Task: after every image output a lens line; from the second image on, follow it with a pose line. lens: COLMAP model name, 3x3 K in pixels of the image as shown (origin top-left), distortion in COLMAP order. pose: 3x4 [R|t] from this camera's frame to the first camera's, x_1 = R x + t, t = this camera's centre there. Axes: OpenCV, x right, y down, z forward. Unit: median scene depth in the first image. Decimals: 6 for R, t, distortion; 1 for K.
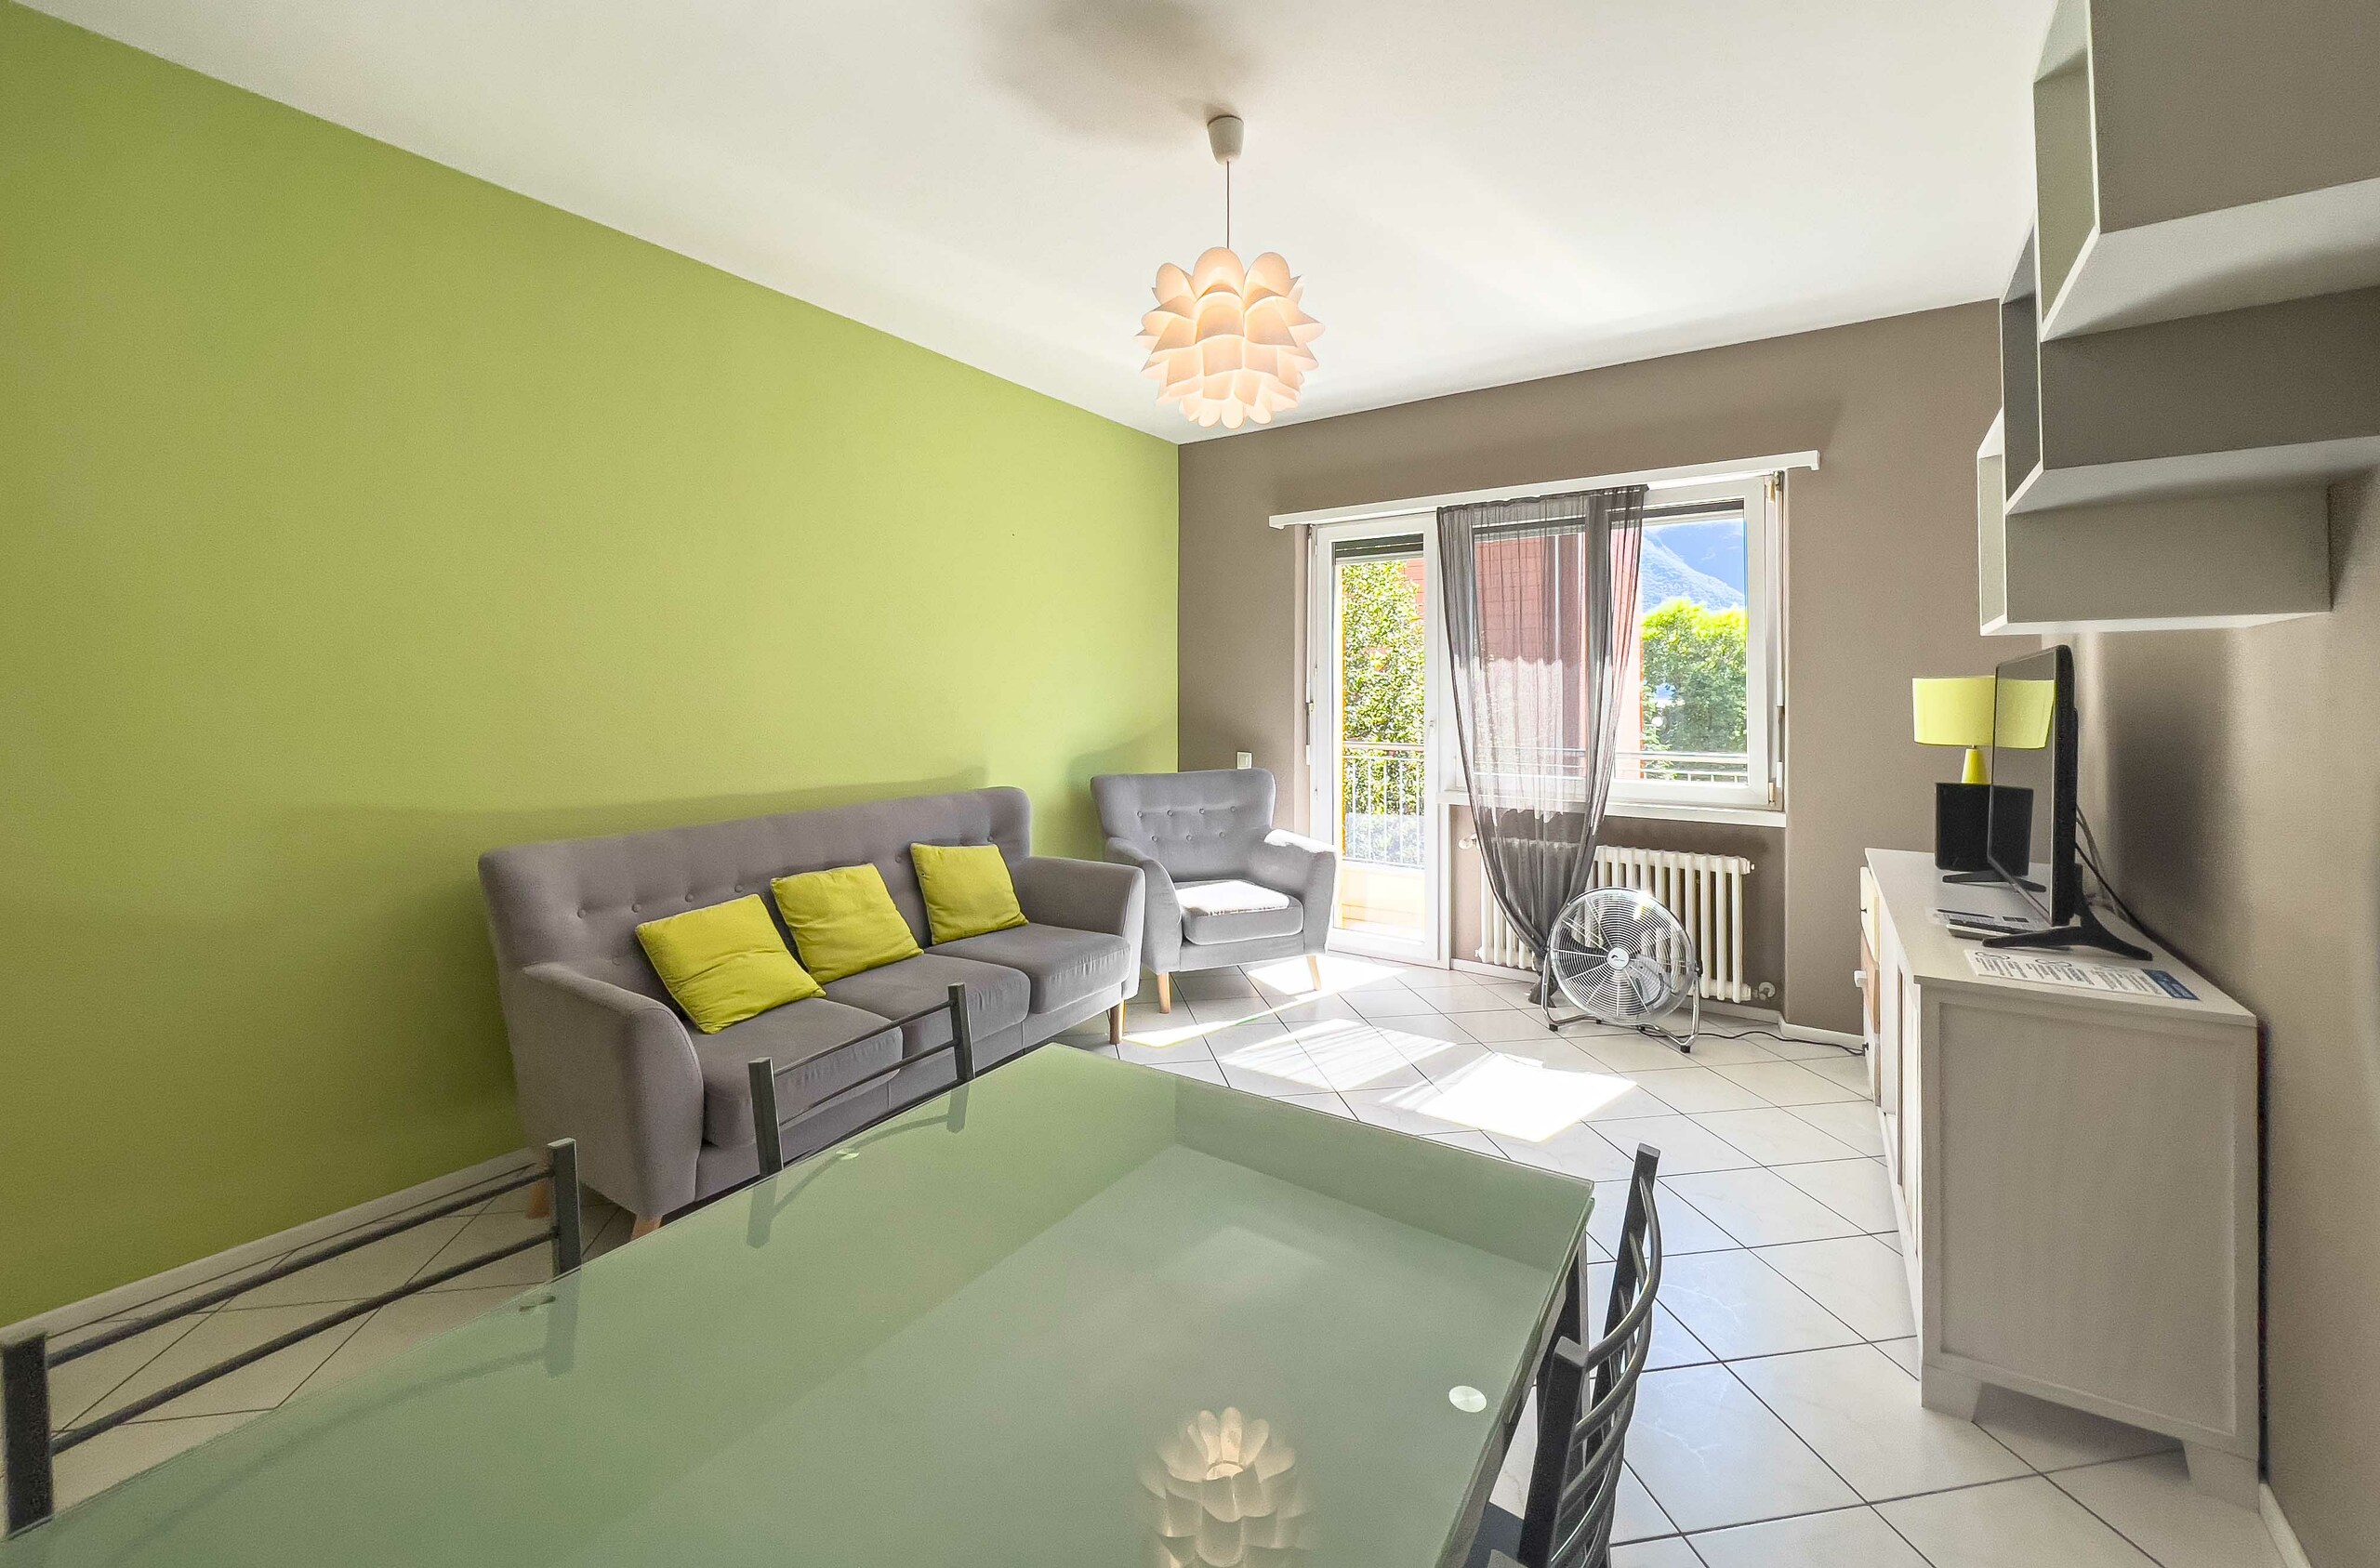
lens RADIAL K [[929.1, 0, 1183.2], [0, 929.1, 689.9], [0, 0, 1]] dist [0.000087, -0.000188]
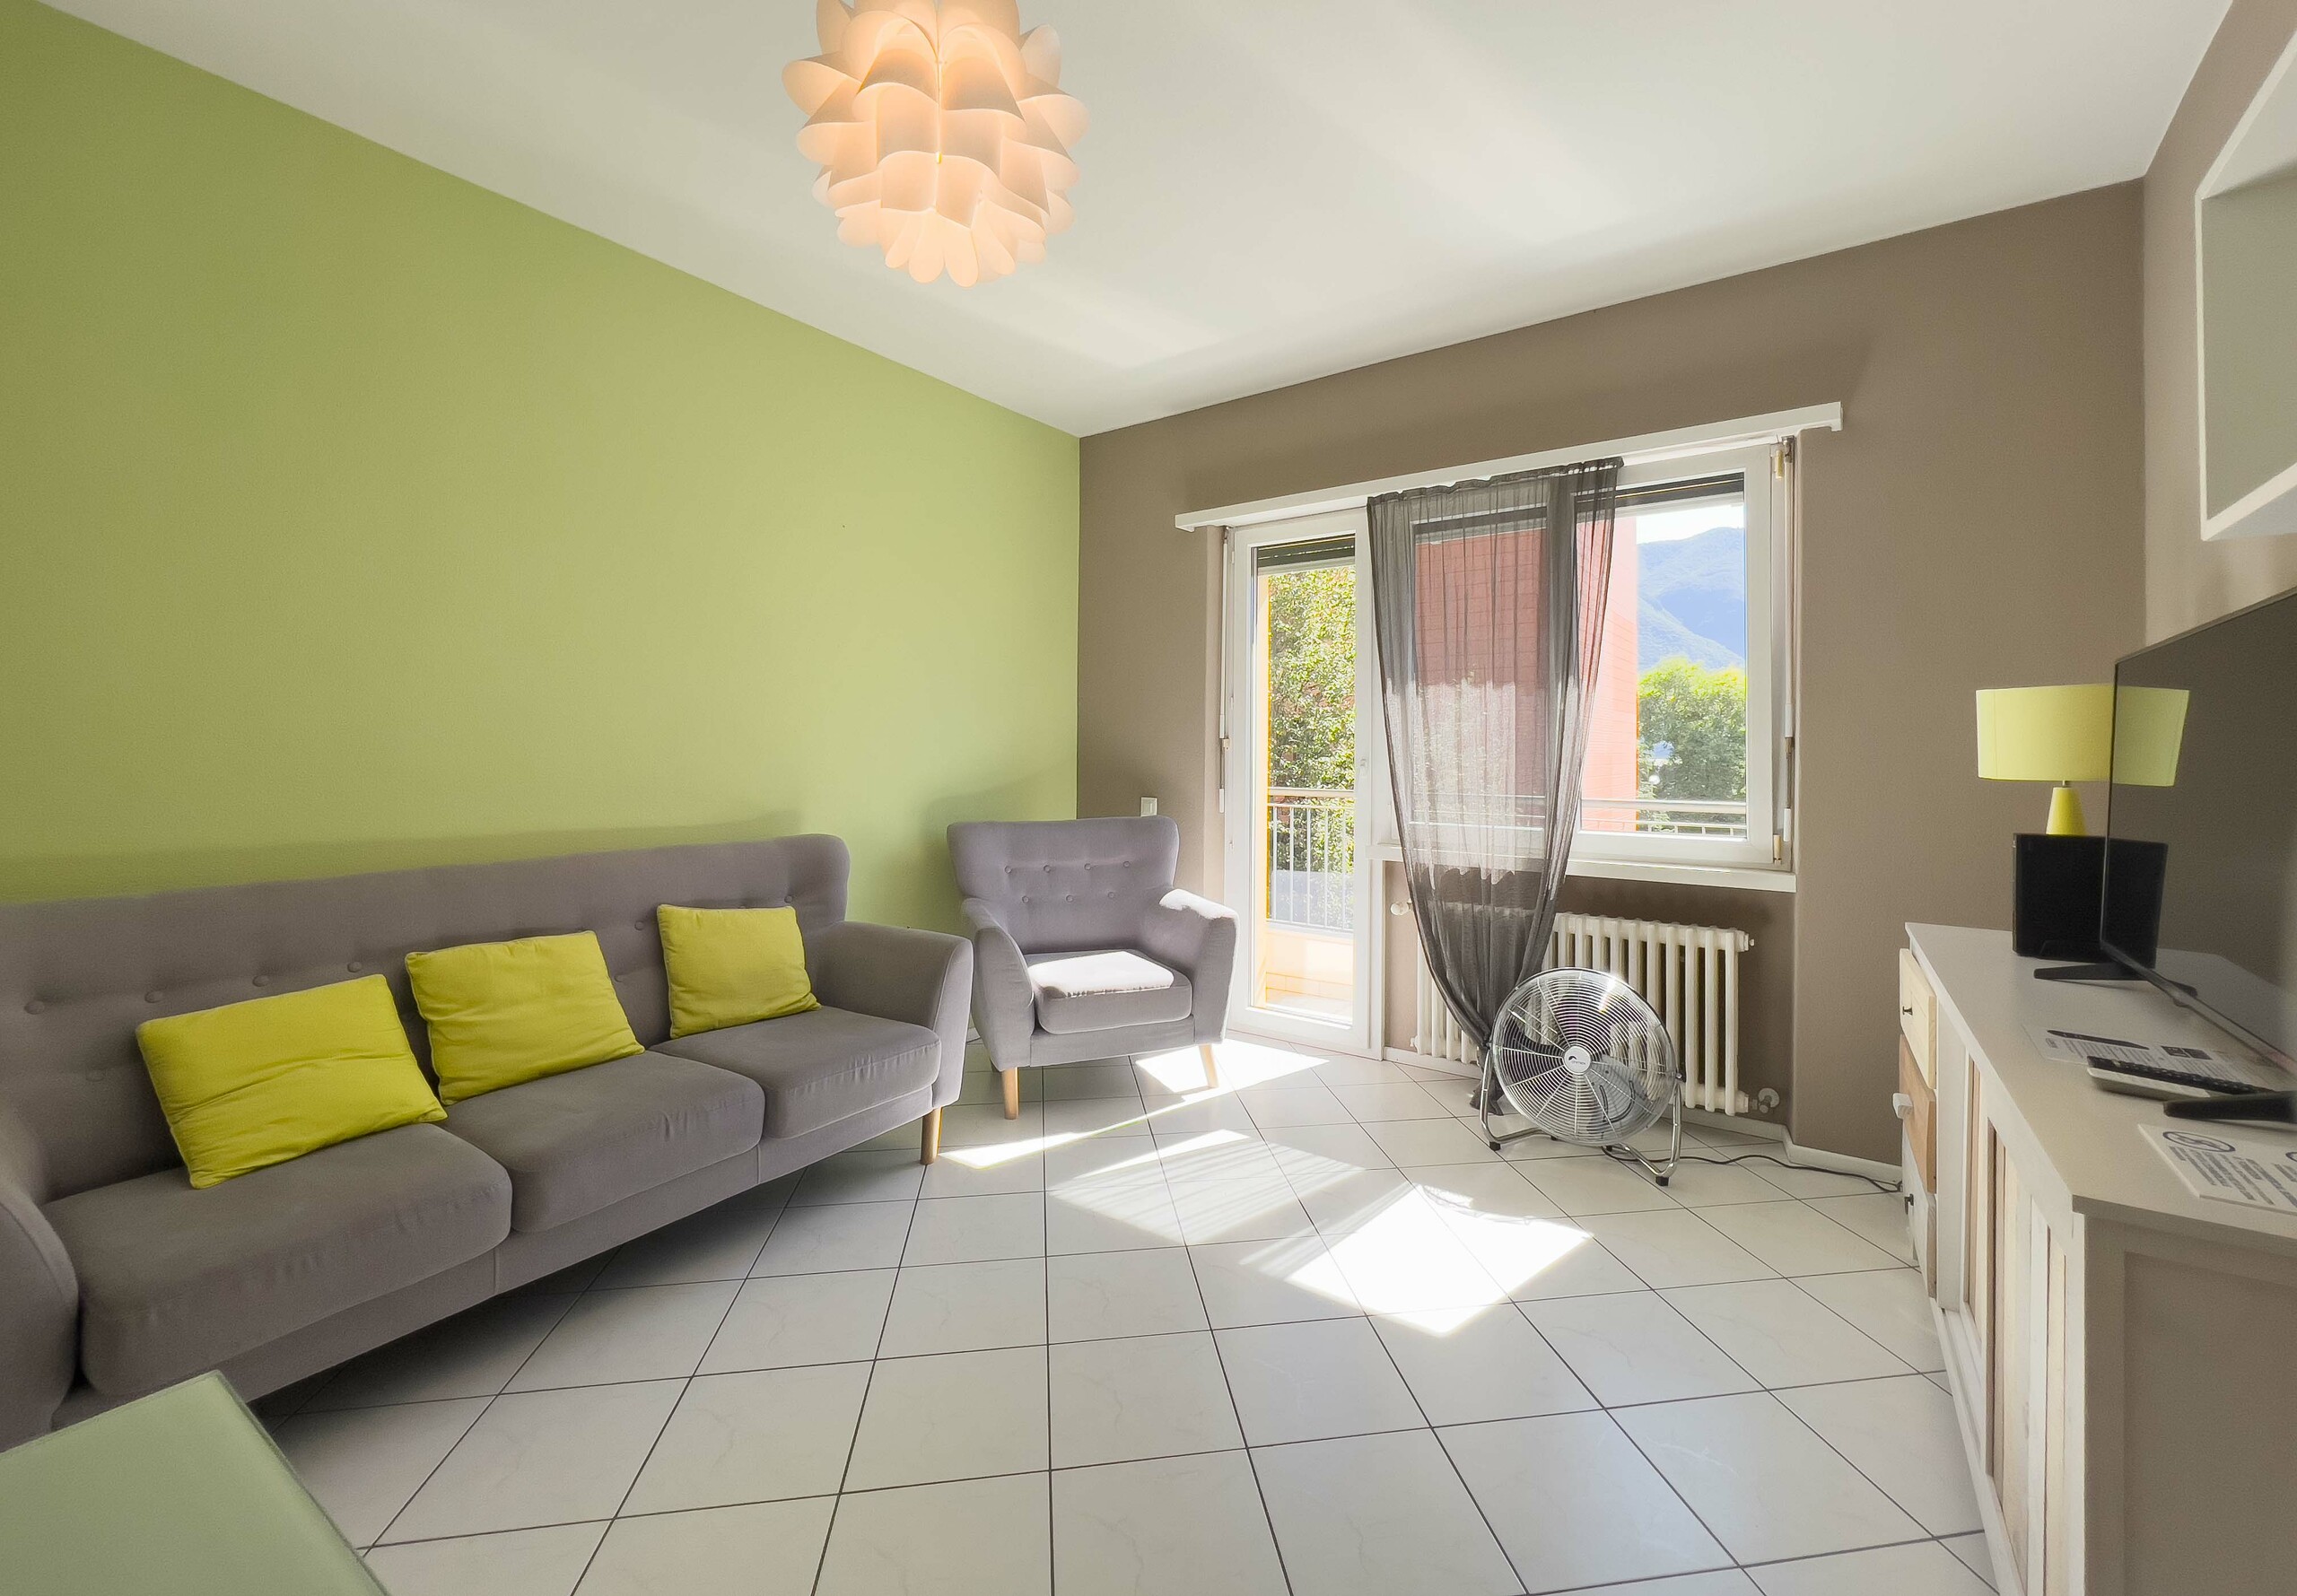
lens RADIAL K [[956.4, 0, 1154.4], [0, 956.4, 743.0], [0, 0, 1]] dist [-0.000542, 0.000388]
pose [[0.999942, 0.006756, -0.008387, 0.108294], [-0.006753, 0.999977, 0.000482, 0.023623], [0.008391, -0.000425, 0.999965, 0.178807]]
